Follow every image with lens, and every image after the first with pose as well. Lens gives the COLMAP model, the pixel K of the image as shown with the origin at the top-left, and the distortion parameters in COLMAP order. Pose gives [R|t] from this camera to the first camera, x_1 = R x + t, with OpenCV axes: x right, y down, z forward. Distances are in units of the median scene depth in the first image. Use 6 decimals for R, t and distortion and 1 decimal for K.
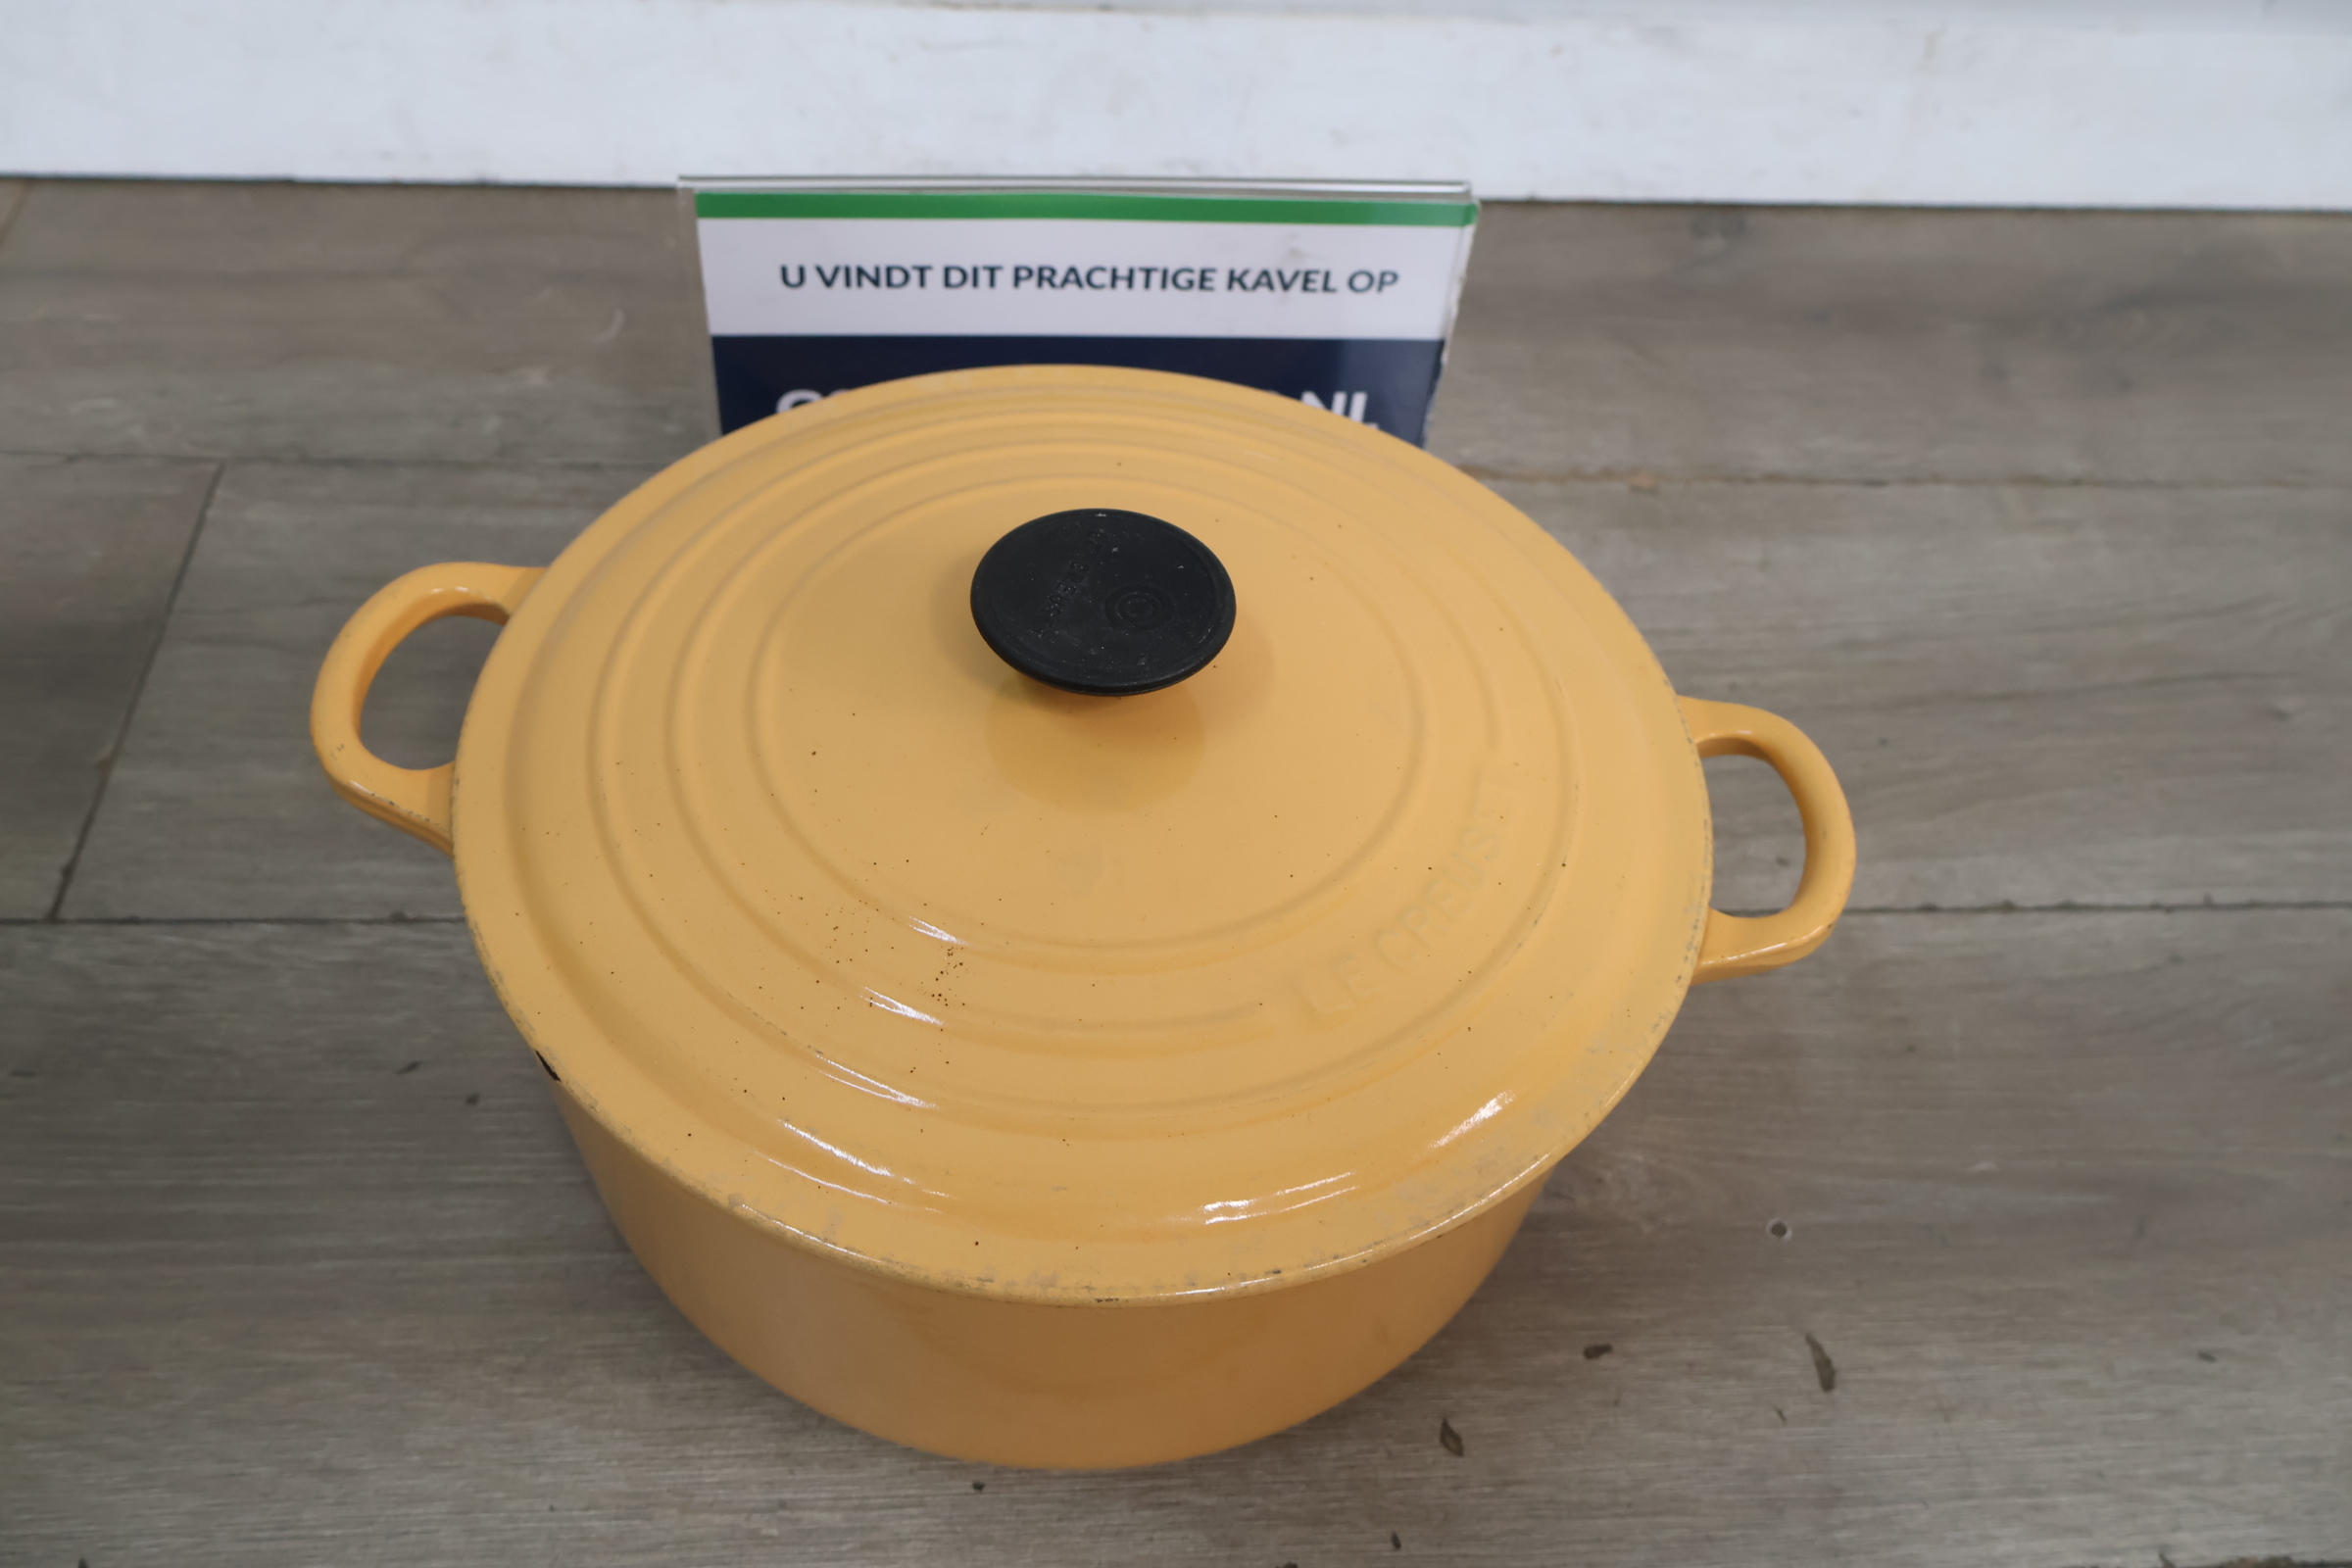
lens RADIAL K [[2127.5, 0, 1175.9], [0, 2127.5, 748.7], [0, 0, 1]] dist [0.017987, 0.005561]
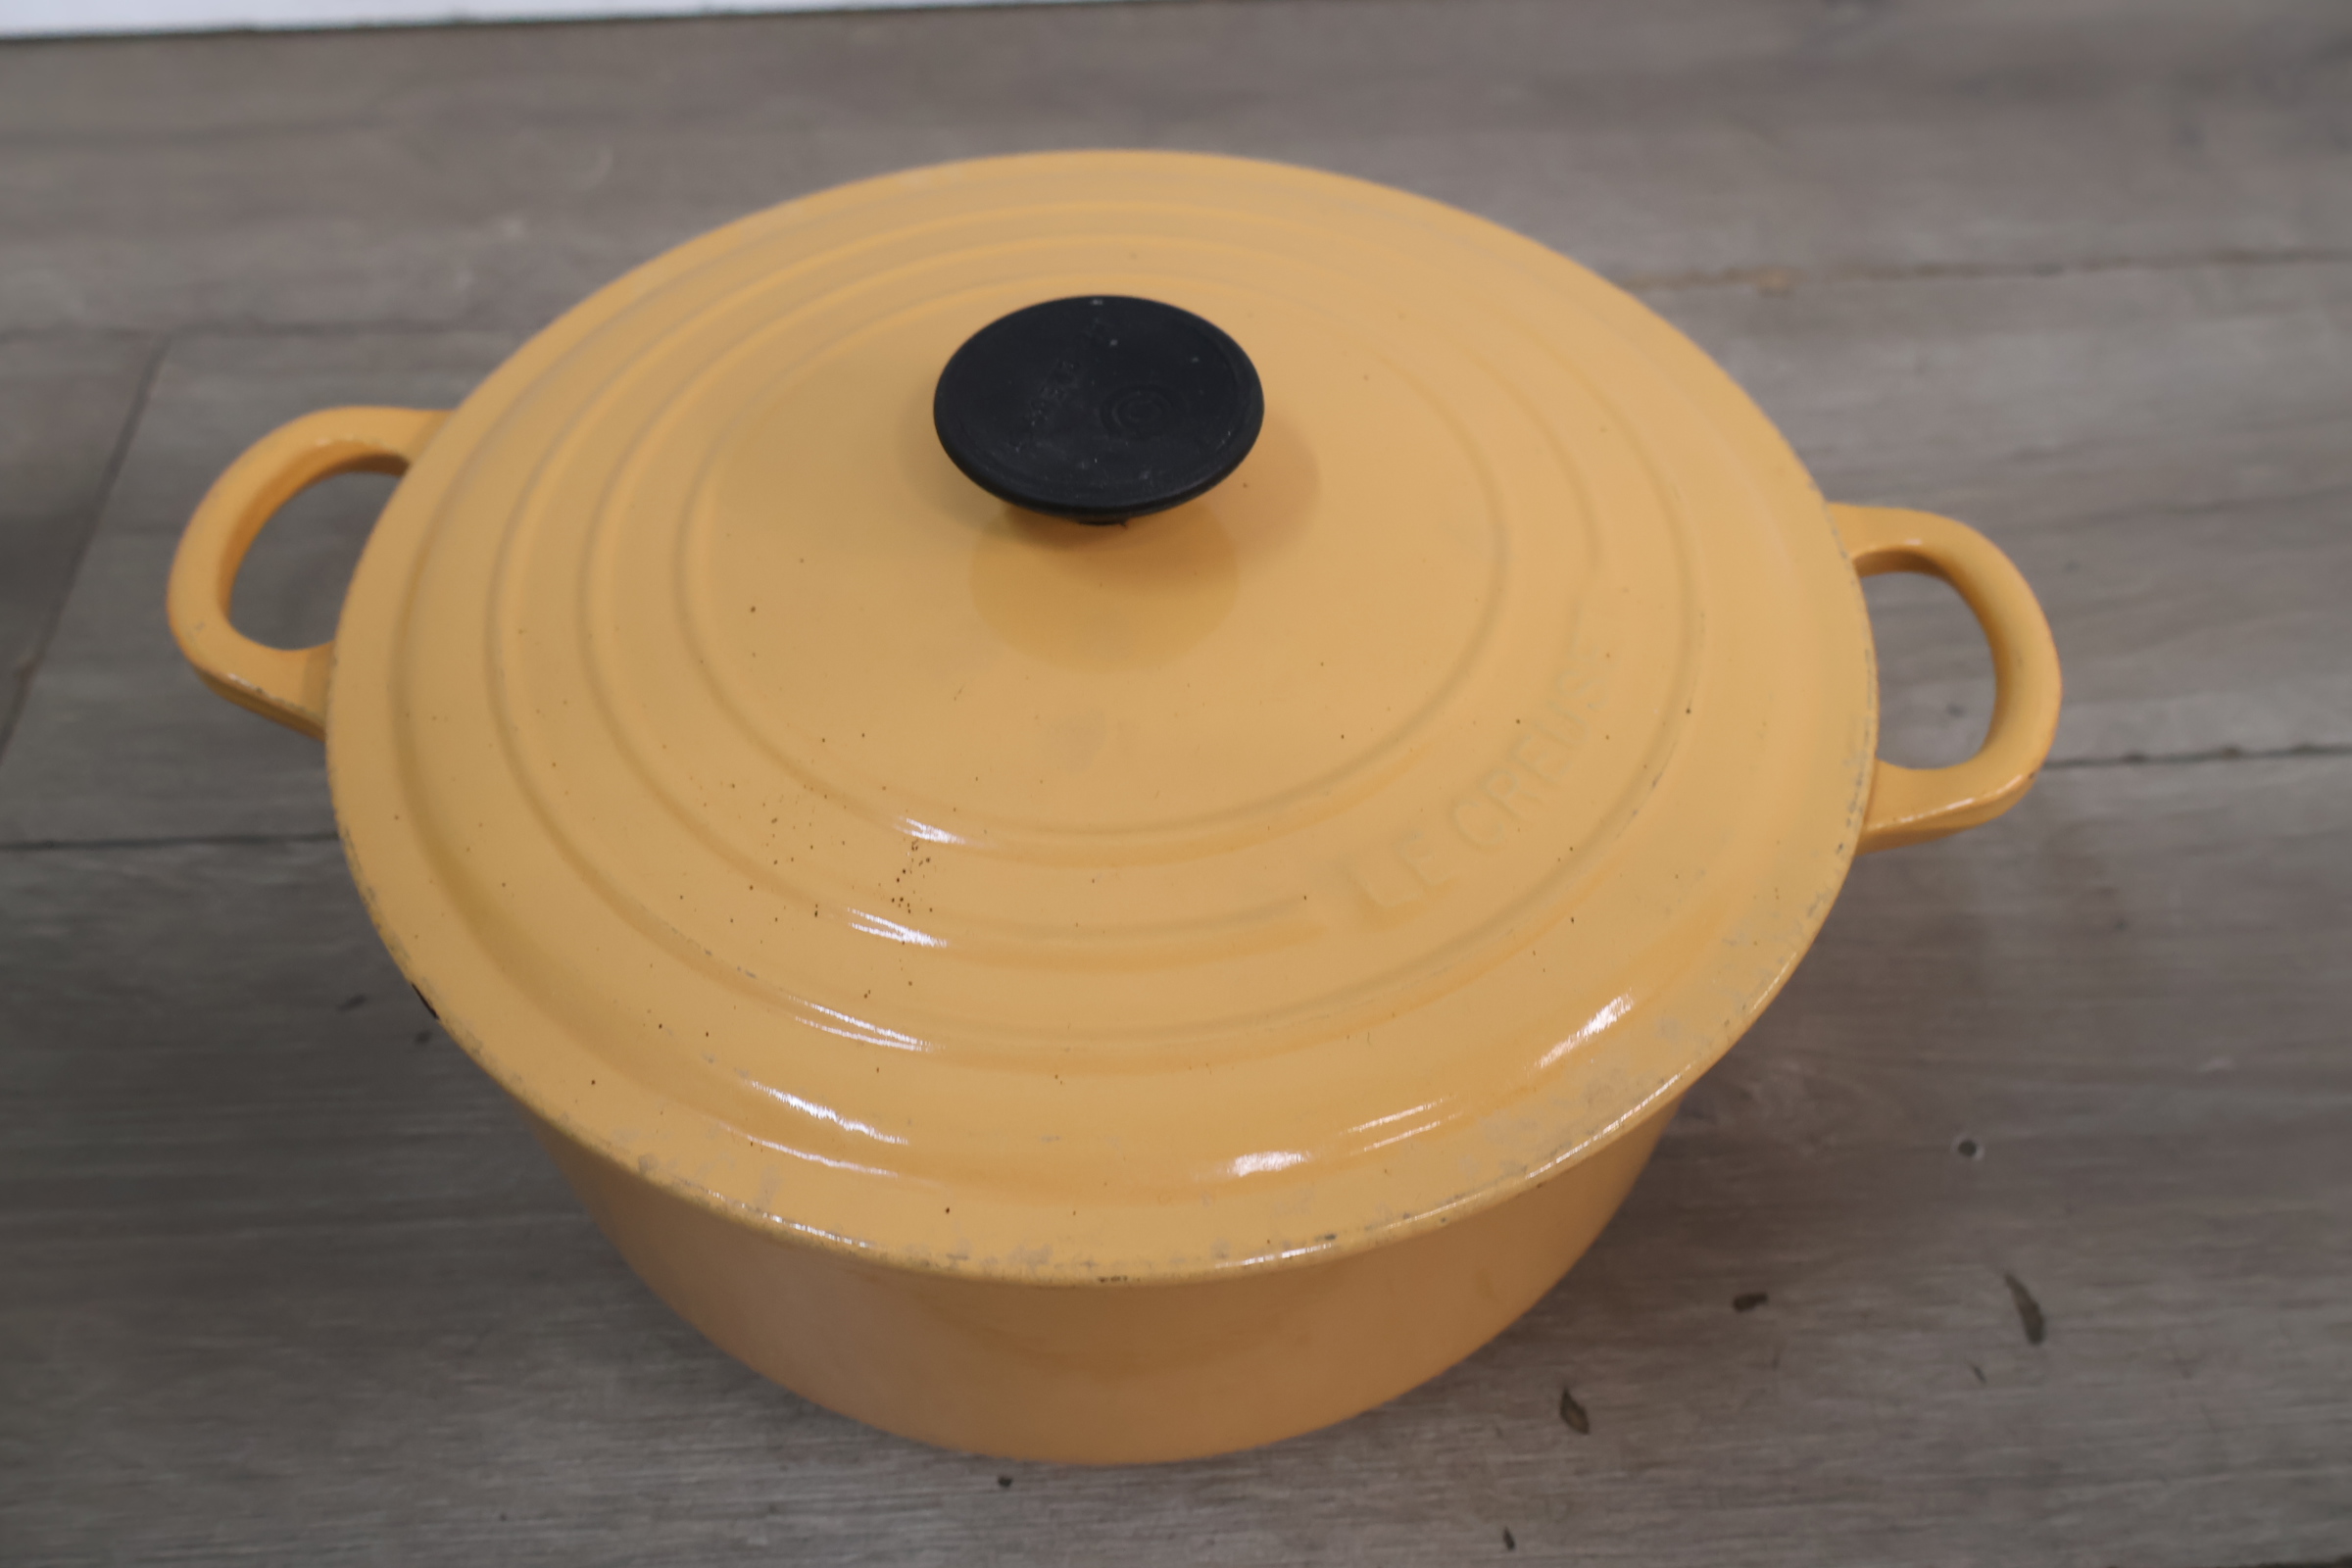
lens RADIAL K [[2134.1, 0, 1173.5], [0, 2134.1, 730.6], [0, 0, 1]] dist [0.003953, 0.017799]
pose [[0.997318, -0.037873, -0.062626, 0.036802], [0.040201, 0.998530, 0.036347, 0.023343], [0.061157, -0.038767, 0.997375, 0.177147]]
